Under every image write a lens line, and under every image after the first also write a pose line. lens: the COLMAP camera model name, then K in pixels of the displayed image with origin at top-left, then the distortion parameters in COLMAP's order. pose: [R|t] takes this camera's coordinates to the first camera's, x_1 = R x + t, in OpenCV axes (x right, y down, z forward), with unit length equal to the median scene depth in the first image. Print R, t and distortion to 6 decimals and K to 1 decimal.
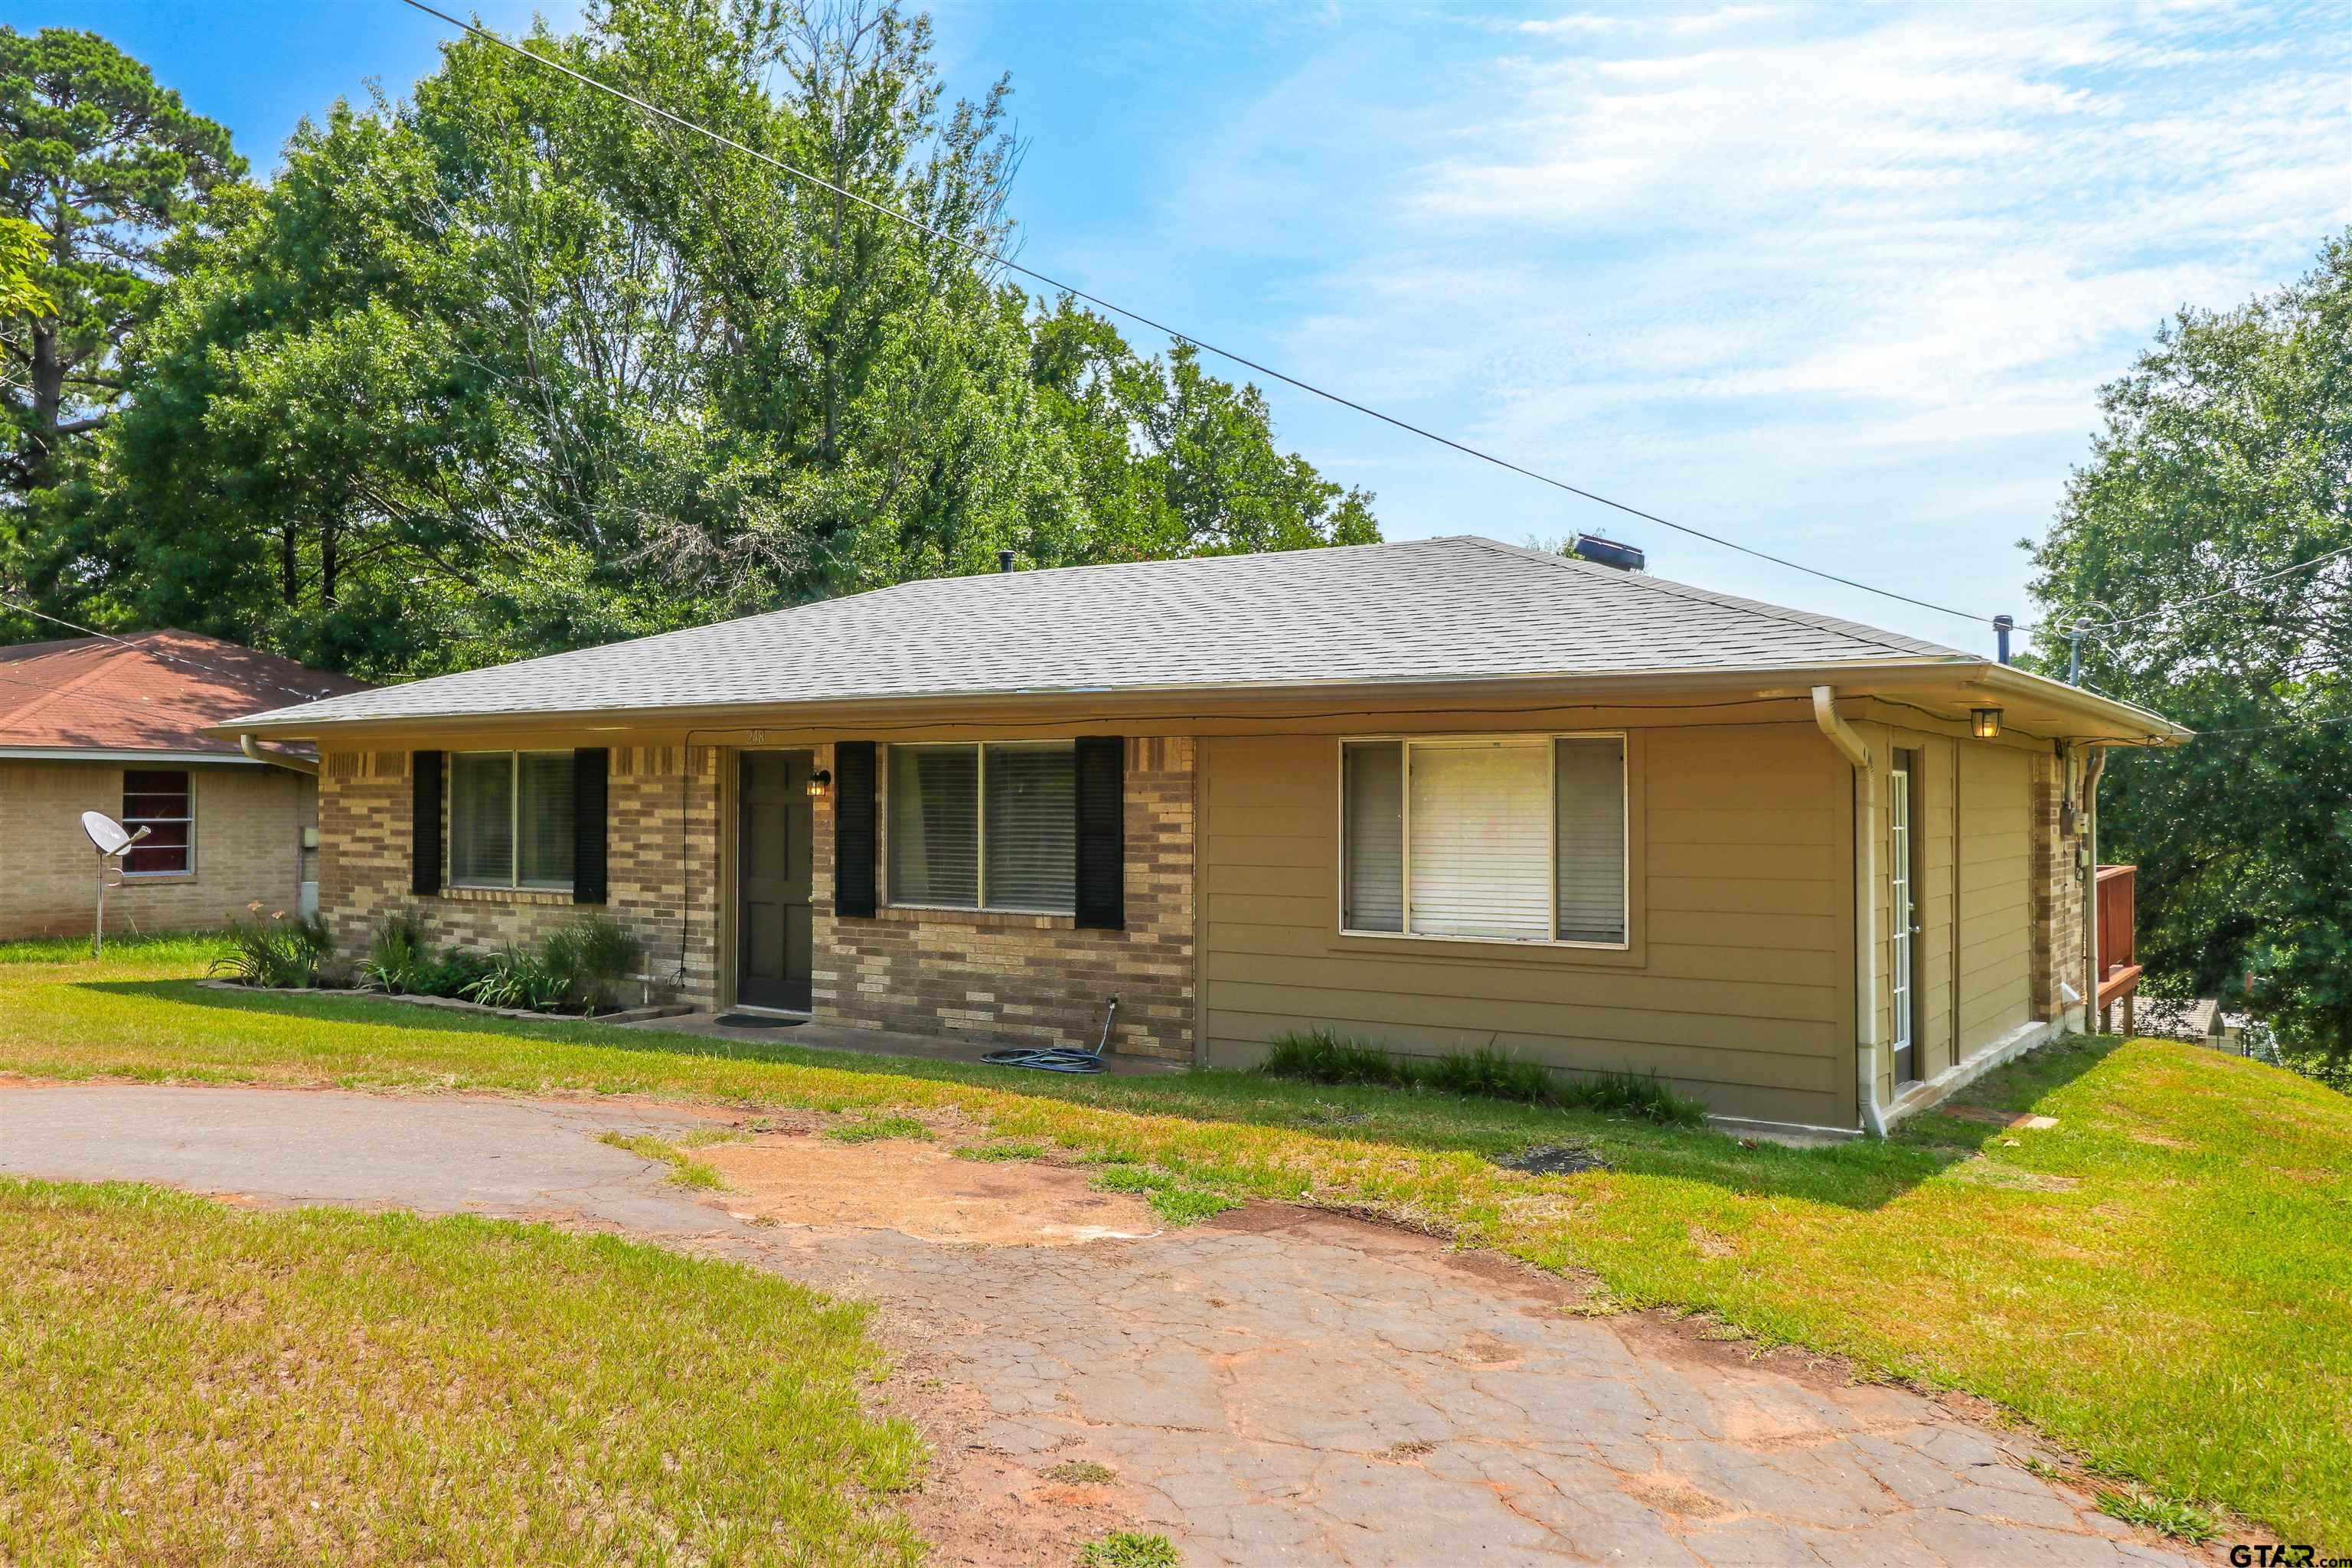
lens RADIAL K [[1859.2, 0, 1176.0], [0, 1859.2, 784.0], [0, 0, 1]] dist [0.010774, -0.001254]
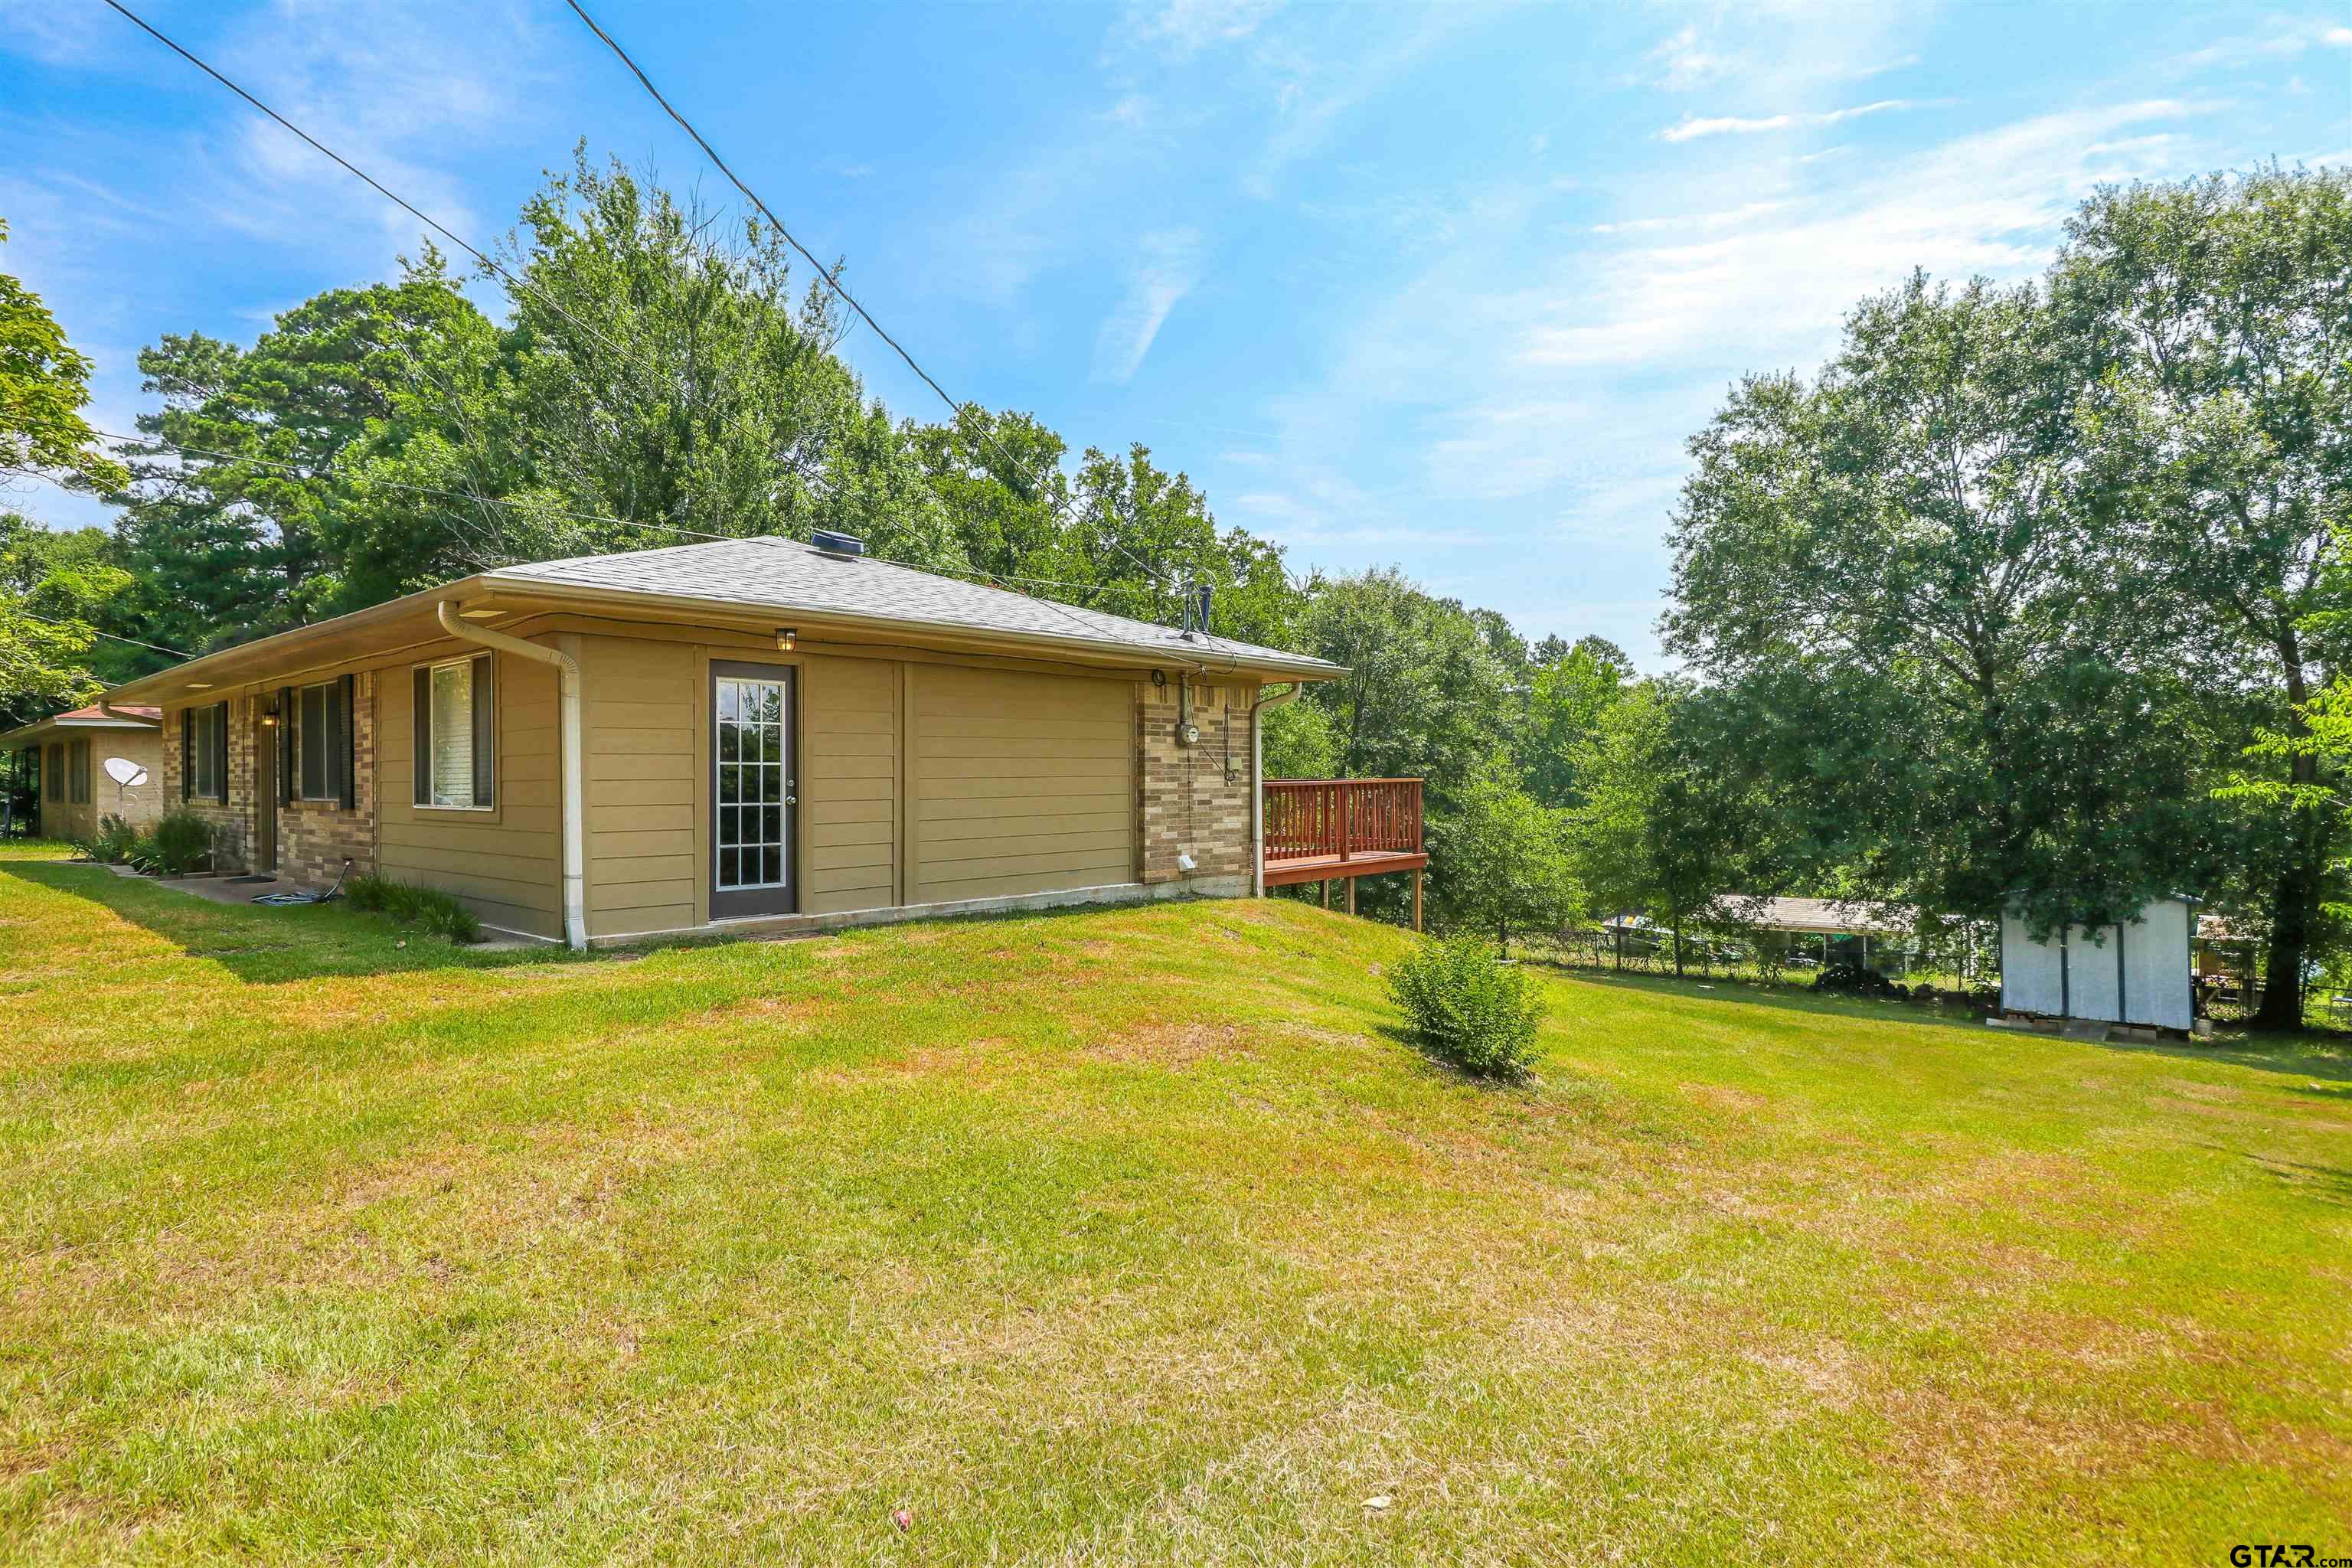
lens RADIAL K [[1243.6, 0, 1163.1], [0, 1243.6, 786.4], [0, 0, 1]] dist [-0.000482, 0.000633]
pose [[0.988793, -0.009722, -0.148979, 0.256269], [0.012466, 0.999769, 0.017496, 0.018210], [0.148774, -0.019158, 0.988686, 0.054070]]
